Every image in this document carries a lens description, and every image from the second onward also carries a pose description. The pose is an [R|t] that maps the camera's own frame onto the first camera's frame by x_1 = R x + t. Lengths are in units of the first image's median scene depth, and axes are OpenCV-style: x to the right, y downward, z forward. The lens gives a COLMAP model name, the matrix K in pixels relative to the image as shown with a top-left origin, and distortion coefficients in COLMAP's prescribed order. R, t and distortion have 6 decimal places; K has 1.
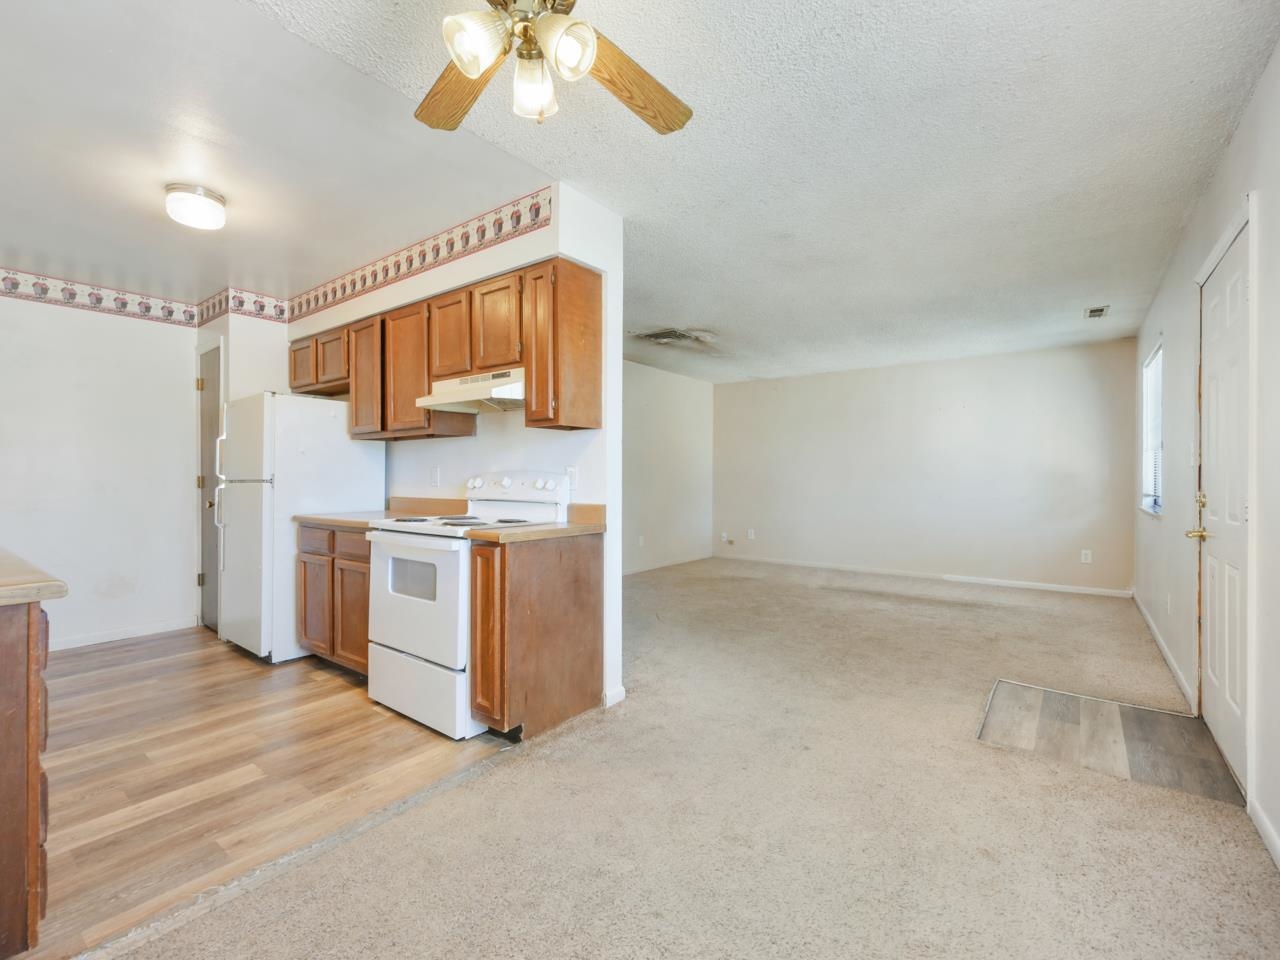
lens RADIAL K [[571.4, 0, 640.6], [0, 571.4, 473.0], [0, 0, 1]] dist [-0.001424, -0.000210]
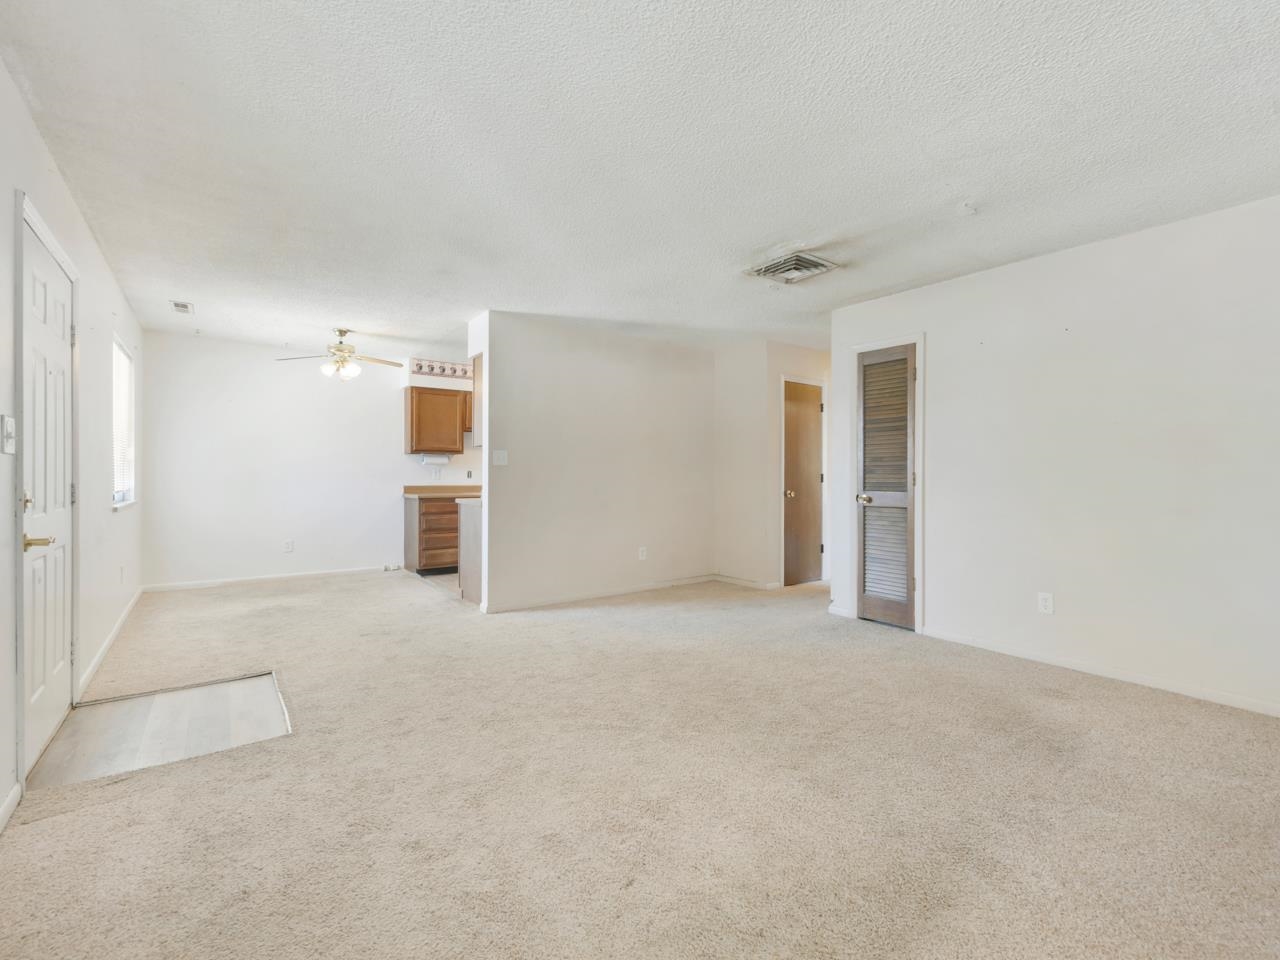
lens RADIAL K [[571.4, 0, 640.6], [0, 571.4, 473.0], [0, 0, 1]] dist [-0.001424, -0.000210]
pose [[-0.280123, -0.006026, -0.959945, 1.048204], [0.000571, 0.999979, -0.006443, 0.012339], [0.959964, -0.002353, -0.280113, 1.416054]]
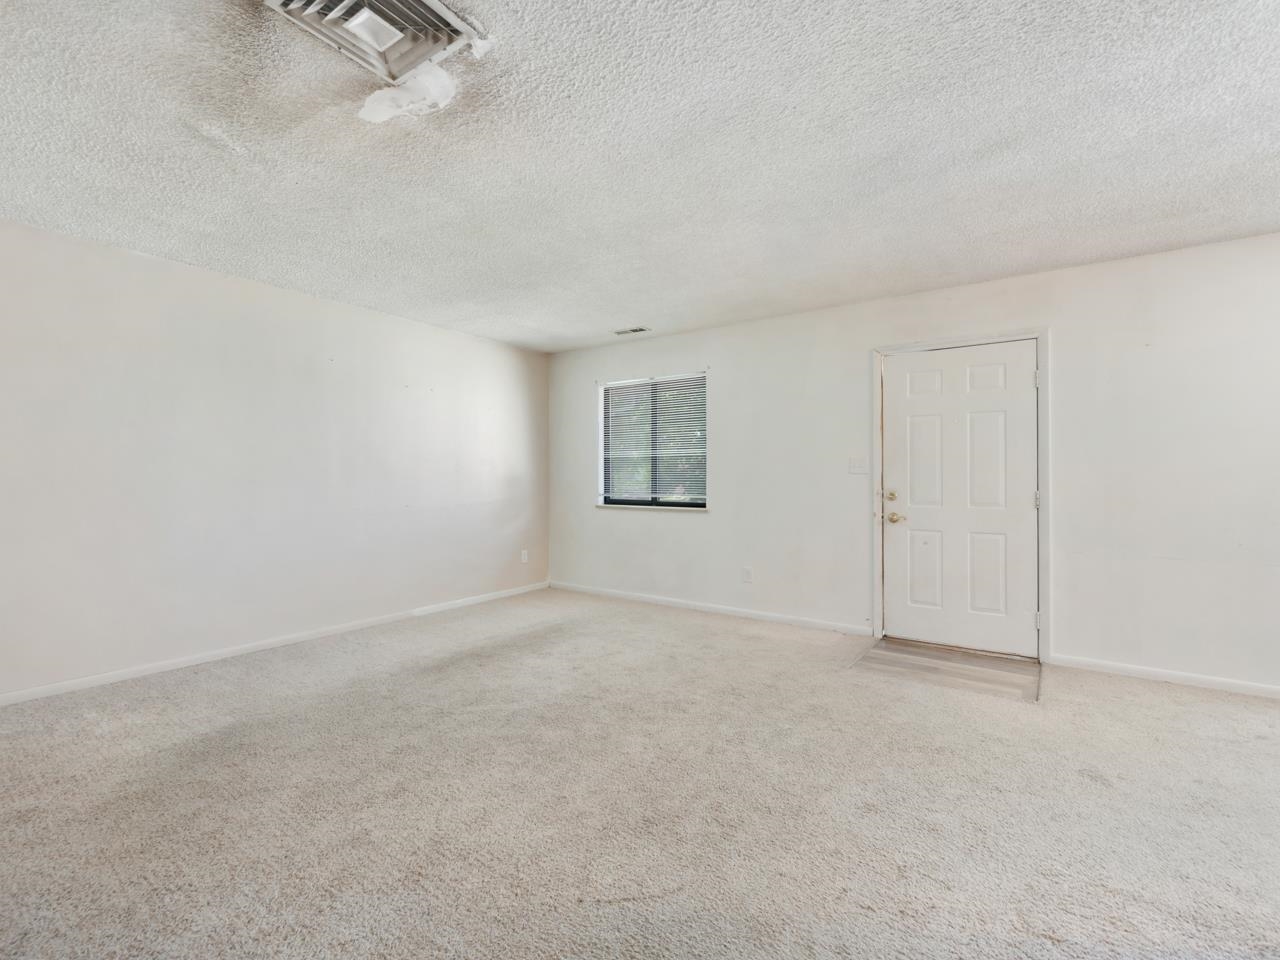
lens RADIAL K [[557.6, 0, 633.4], [0, 557.6, 494.8], [0, 0, 1]] dist [0.001747, 0.000120]
pose [[-0.026803, -0.030173, 0.999185, -0.355736], [-0.009673, 0.999505, 0.029924, 0.001166], [-0.999594, -0.008863, -0.027082, 1.217866]]
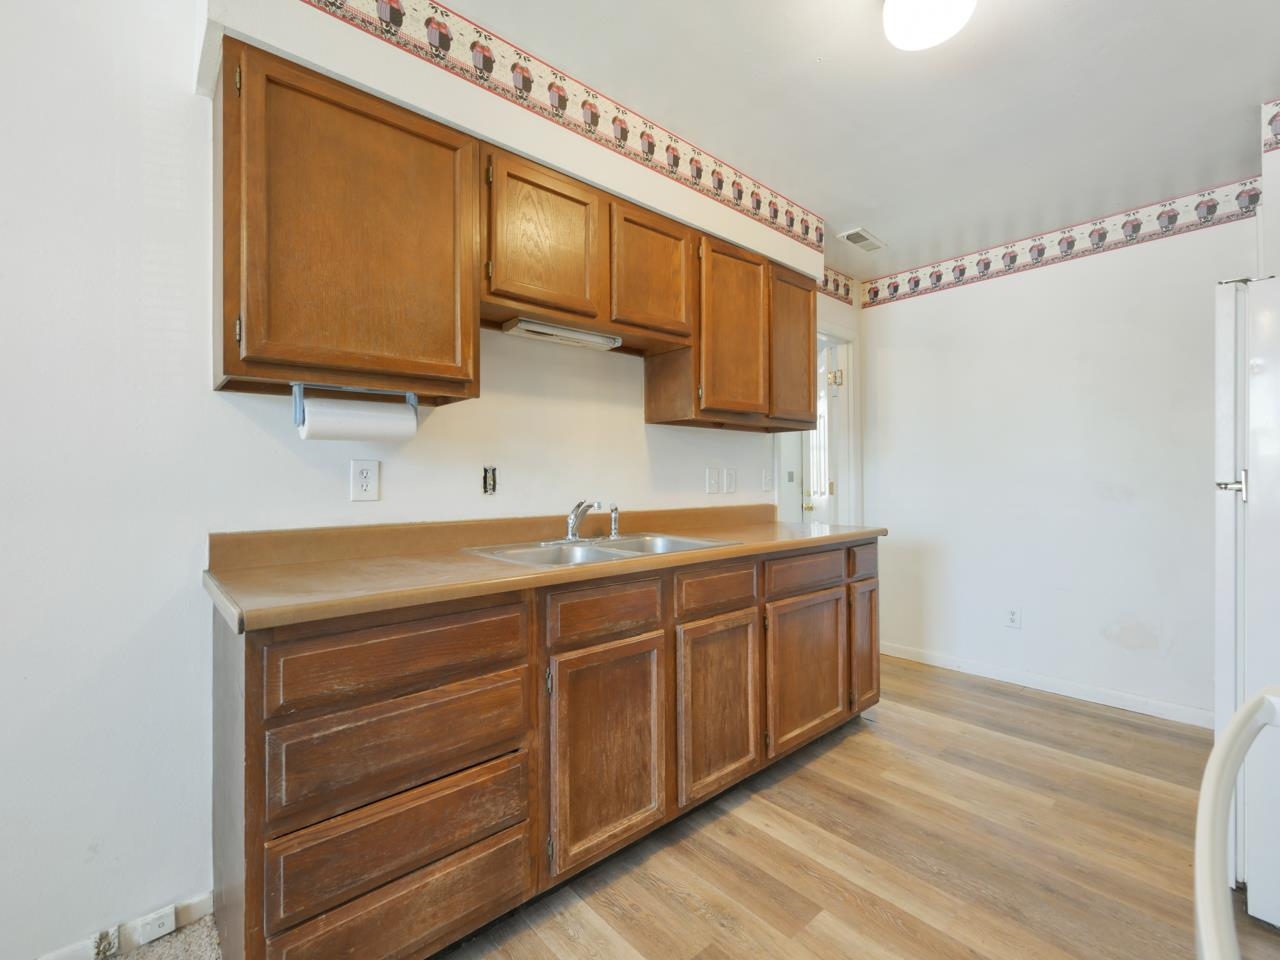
lens RADIAL K [[571.4, 0, 640.6], [0, 571.4, 473.0], [0, 0, 1]] dist [-0.001424, -0.000210]
pose [[-0.197916, -0.007669, -0.980189, -0.122359], [0.007891, 0.999925, -0.009416, 0.003928], [0.980187, -0.009598, -0.197841, 0.580256]]
